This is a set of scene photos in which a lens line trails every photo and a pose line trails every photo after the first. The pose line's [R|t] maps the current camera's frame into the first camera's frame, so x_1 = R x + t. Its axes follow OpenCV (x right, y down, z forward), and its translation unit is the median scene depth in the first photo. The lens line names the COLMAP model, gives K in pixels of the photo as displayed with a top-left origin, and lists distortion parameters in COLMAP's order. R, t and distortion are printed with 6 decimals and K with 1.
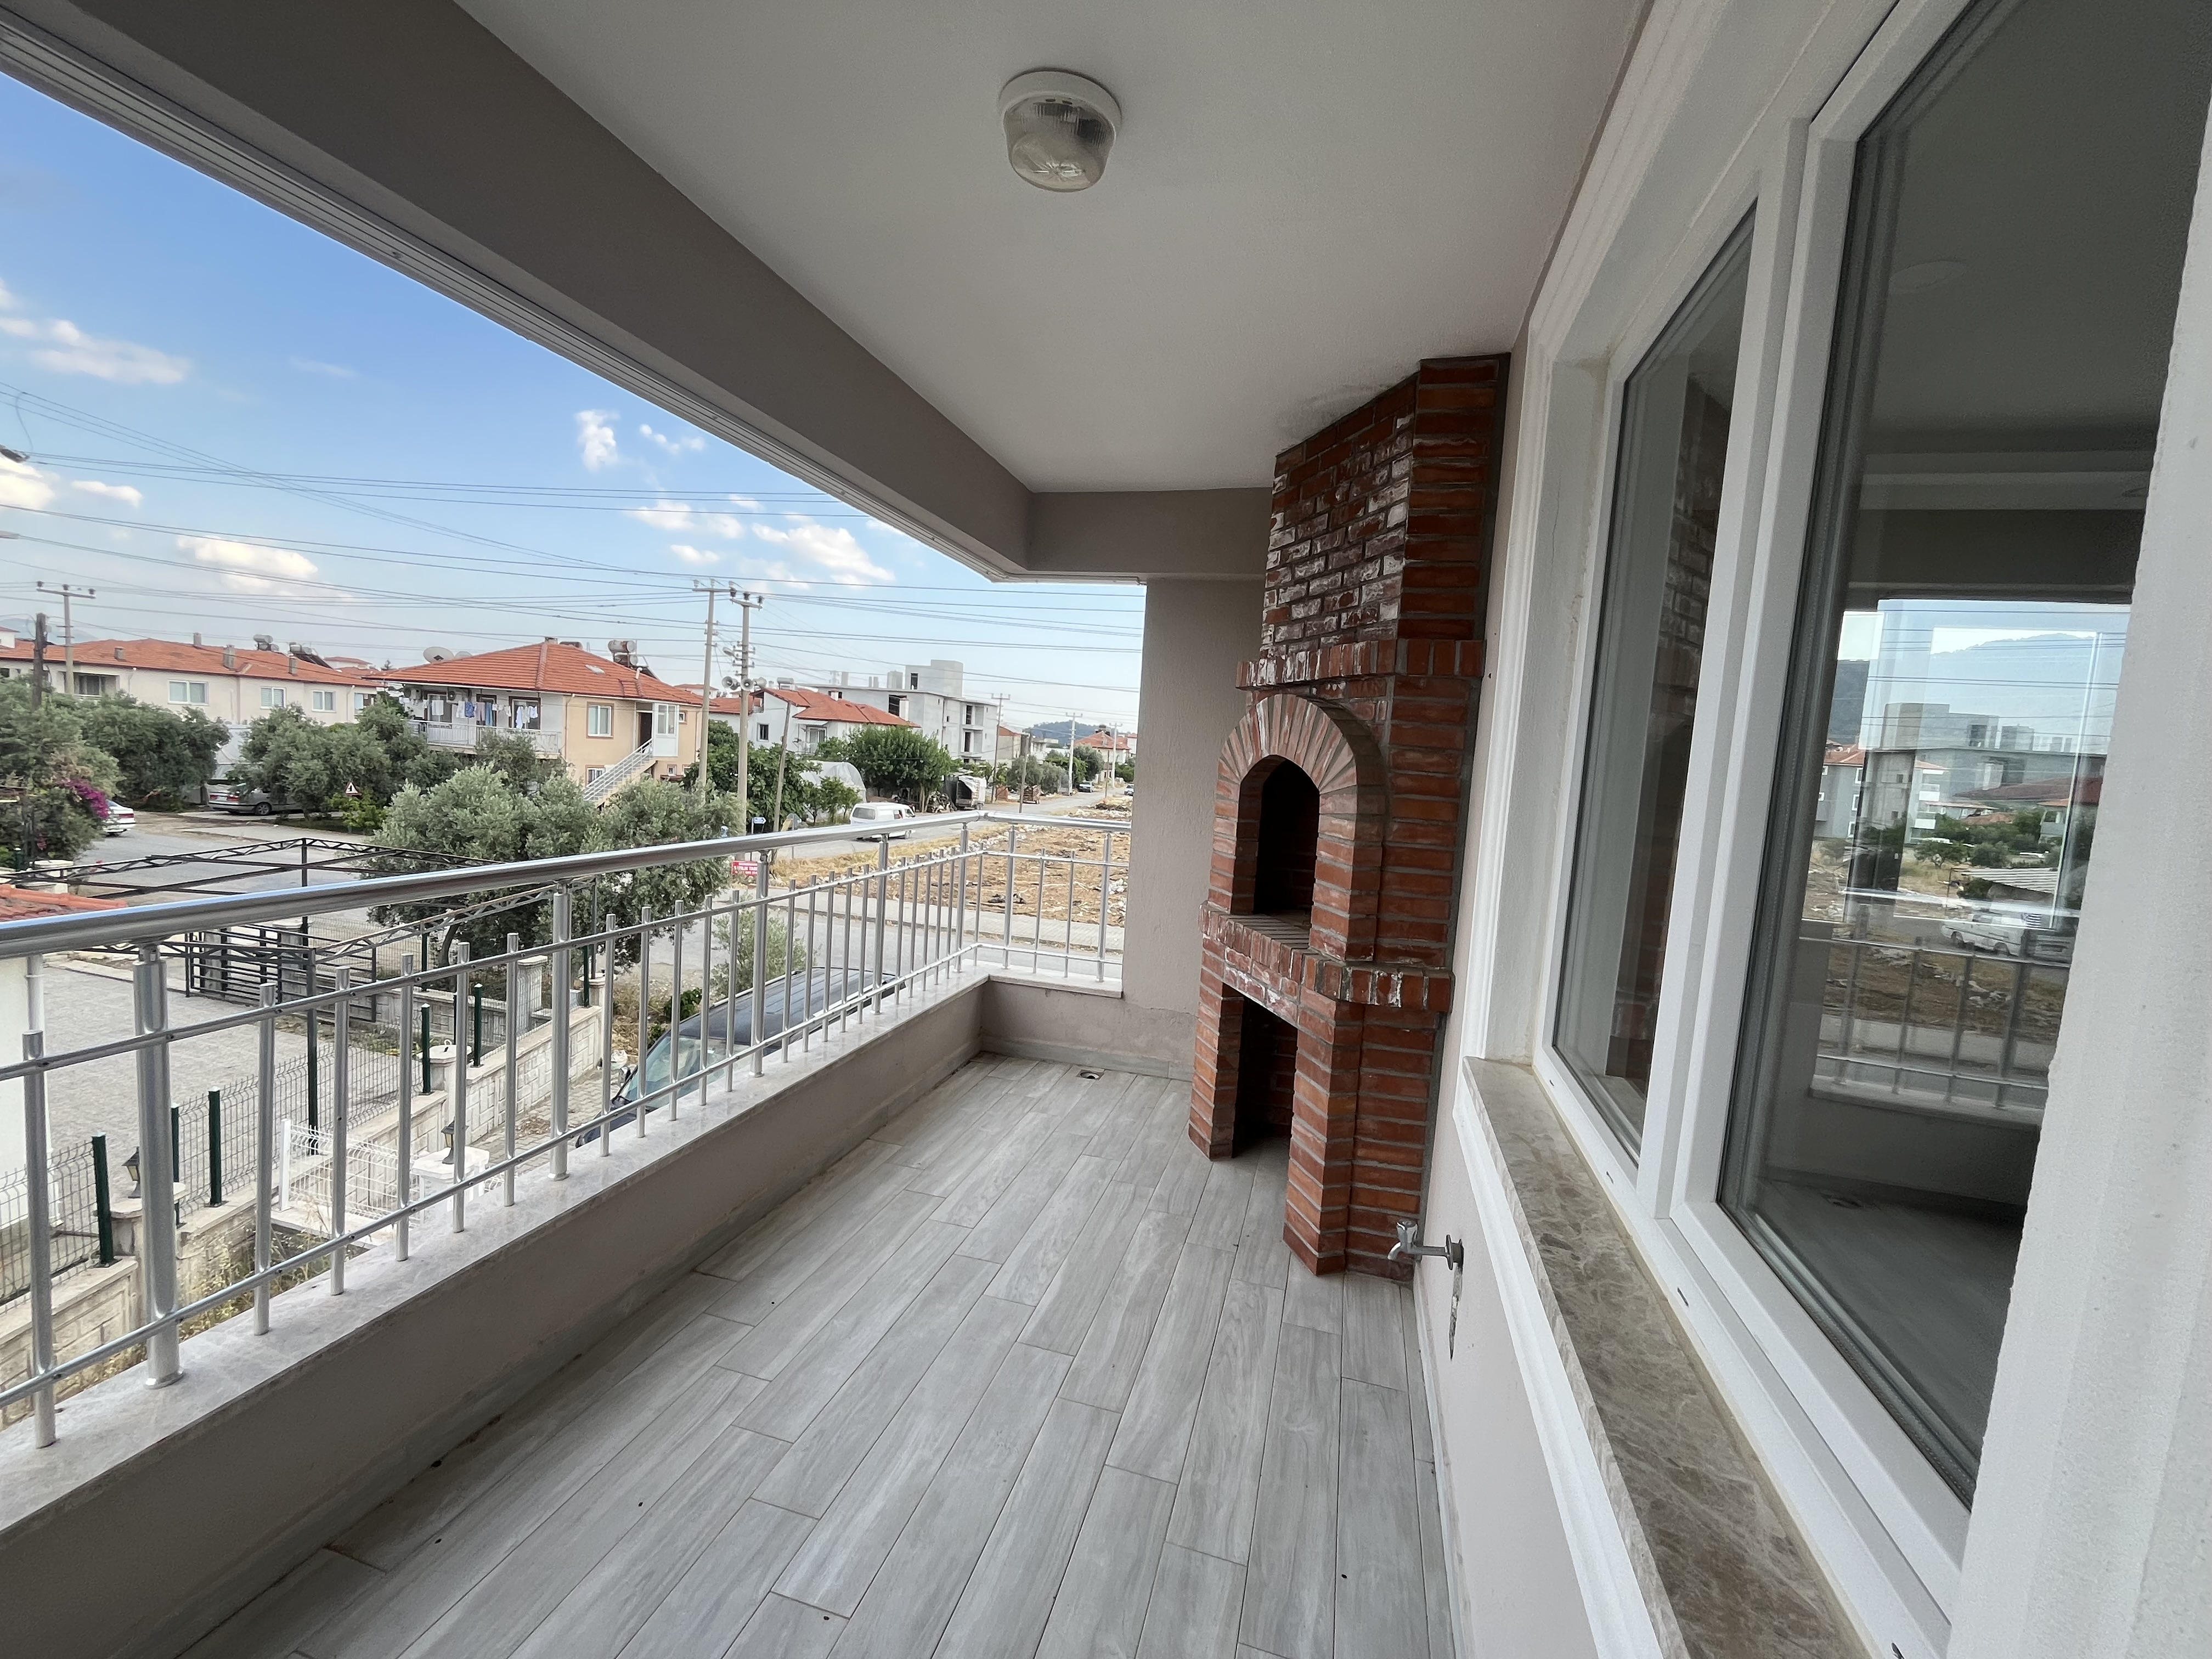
lens RADIAL K [[919.3, 0, 1112.6], [0, 919.3, 834.5], [0, 0, 1]] dist [-0.004032, 0.000361]
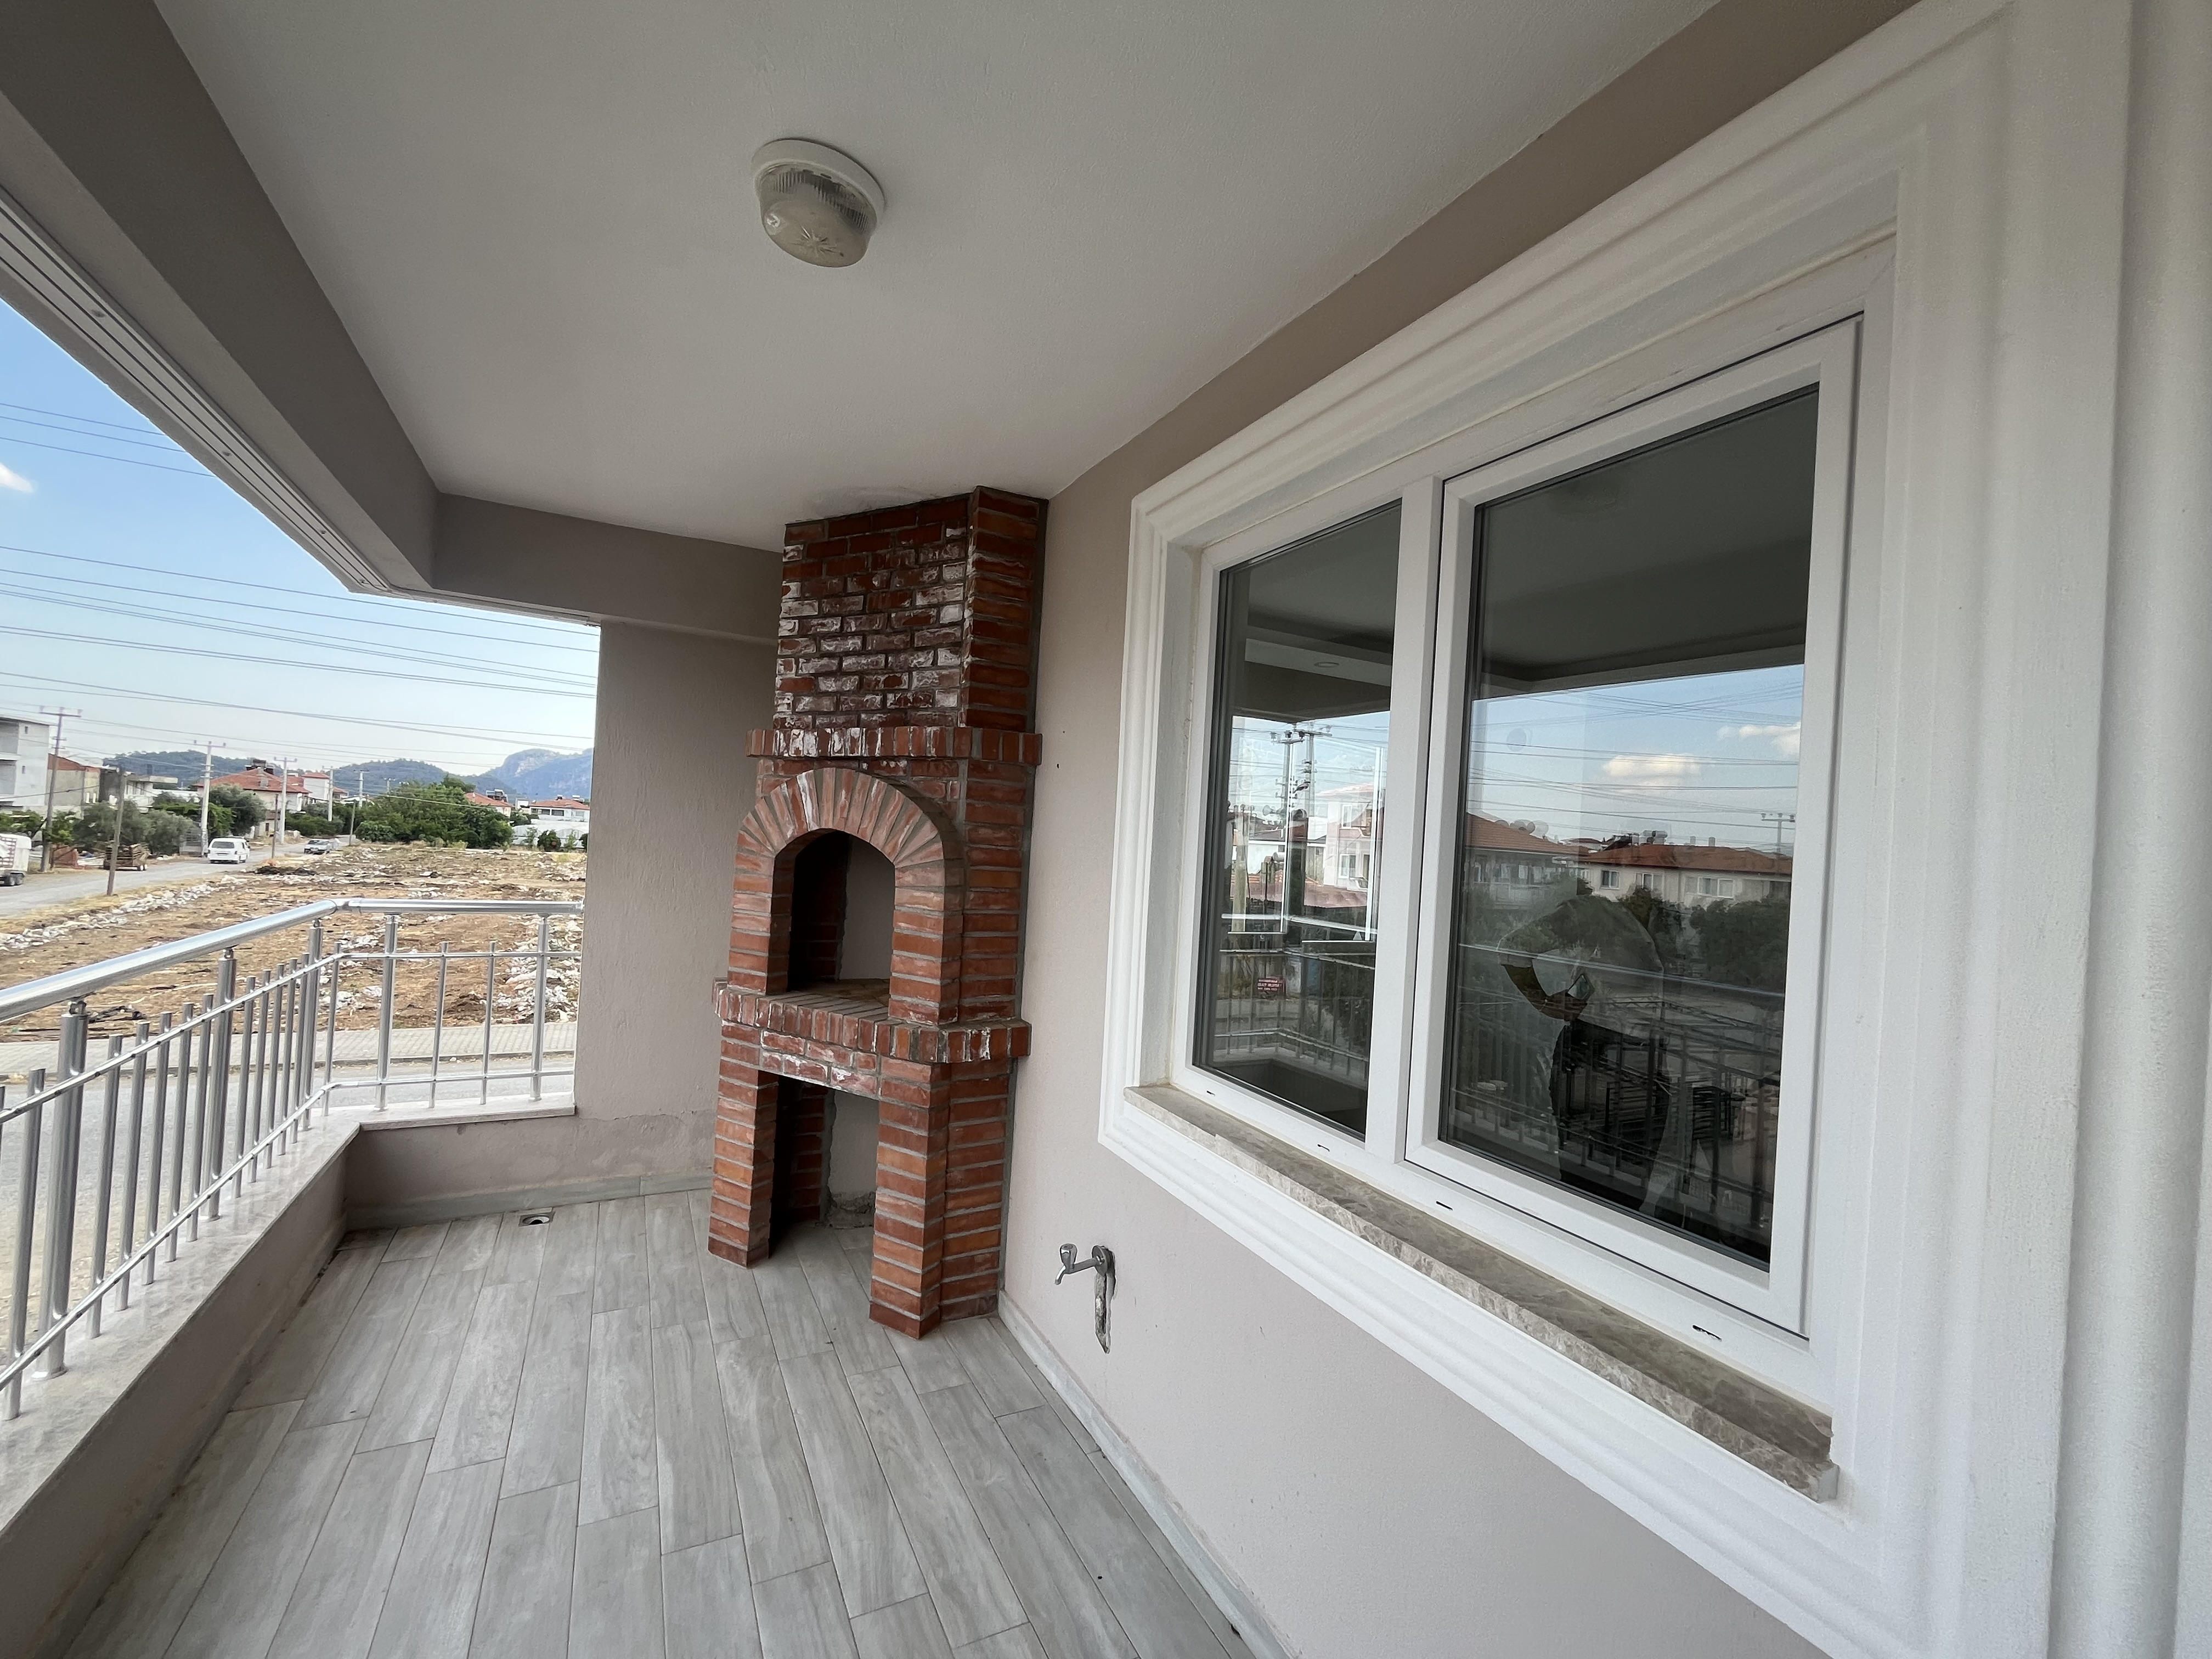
lens RADIAL K [[919.3, 0, 1099.2], [0, 919.3, 831.1], [0, 0, 1]] dist [-0.004032, 0.000361]
pose [[0.727349, -0.015441, 0.686094, -0.251922], [0.051333, 0.998170, -0.031955, -0.032094], [-0.684345, 0.058462, 0.726811, 0.067389]]
